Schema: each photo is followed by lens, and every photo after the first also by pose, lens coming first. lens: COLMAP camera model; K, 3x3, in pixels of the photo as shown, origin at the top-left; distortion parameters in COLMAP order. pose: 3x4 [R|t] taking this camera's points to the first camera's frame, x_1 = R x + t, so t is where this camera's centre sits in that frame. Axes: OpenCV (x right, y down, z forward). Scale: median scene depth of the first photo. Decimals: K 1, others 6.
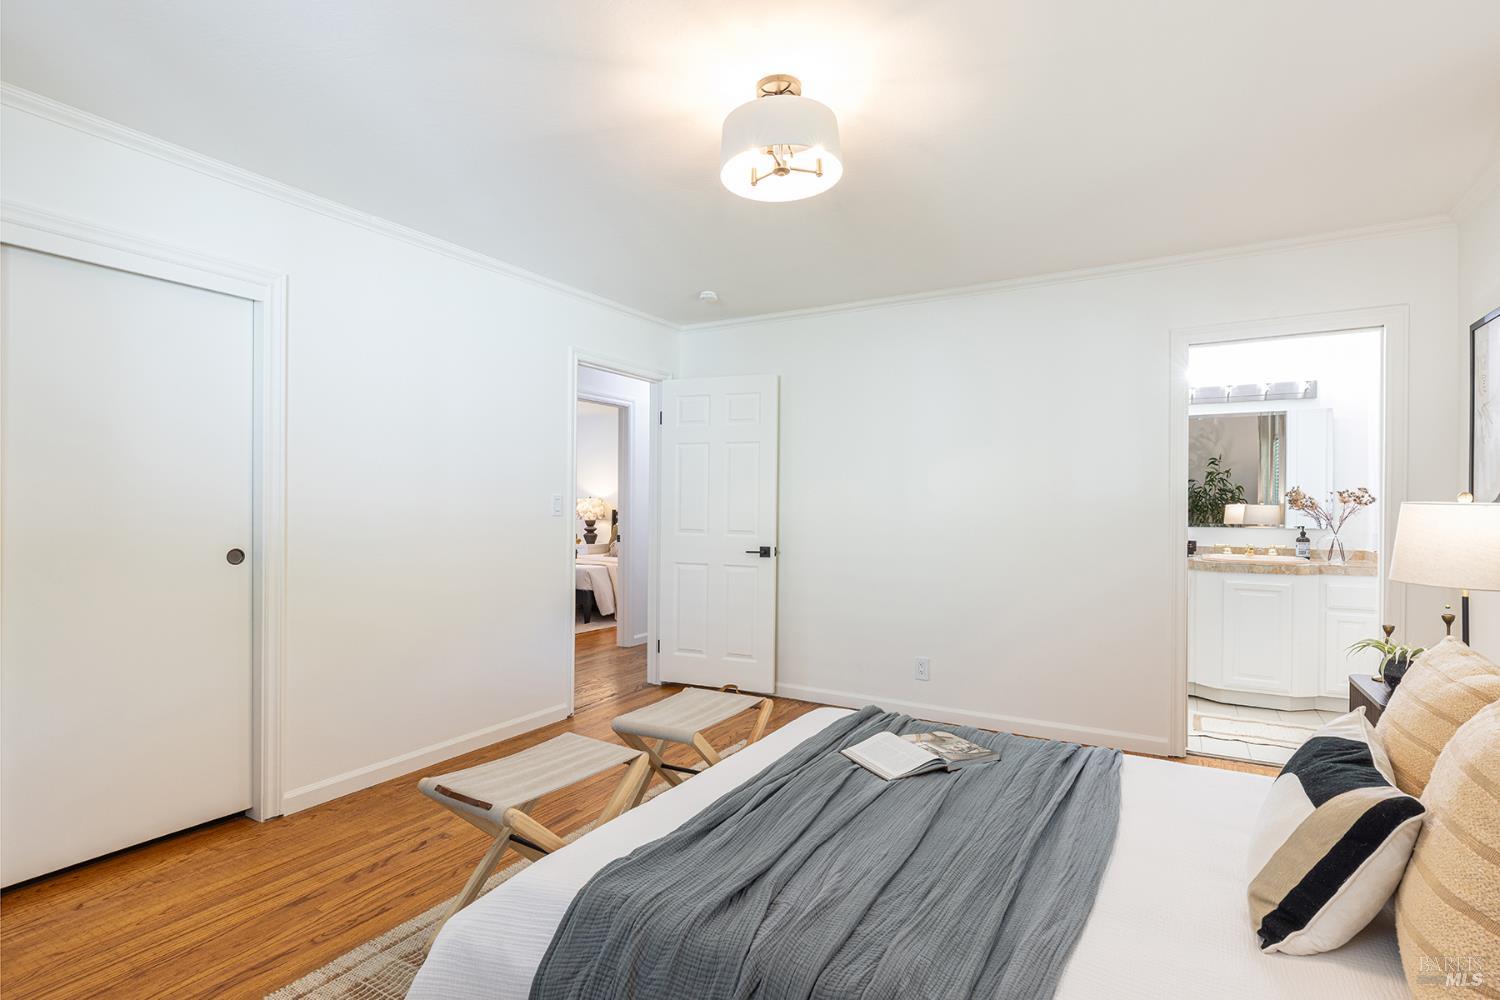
lens RADIAL K [[733.1, 0, 753.2], [0, 733.1, 500.3], [0, 0, 1]] dist [-0.001987, -0.000112]
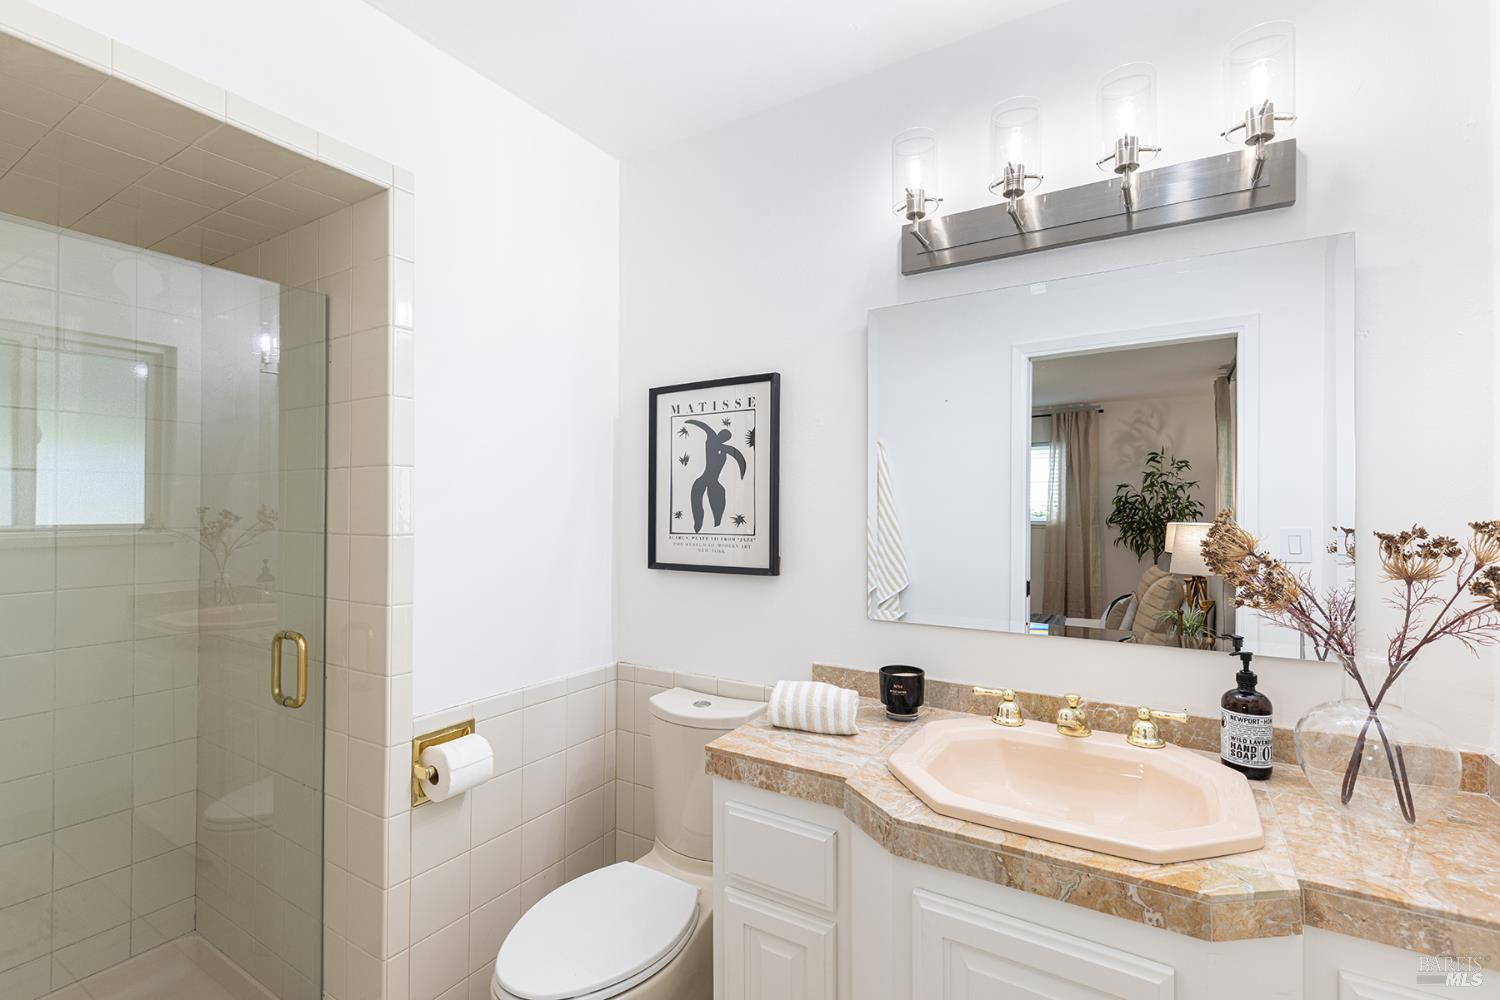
lens RADIAL K [[678.7, 0, 751.3], [0, 678.7, 499.3], [0, 0, 1]] dist [0.003934, 0.000542]
pose [[0.999394, 0.002140, -0.034746, 0.560758], [-0.002264, 0.999991, -0.003548, -0.022030], [0.034738, 0.003624, 0.999390, 0.720536]]
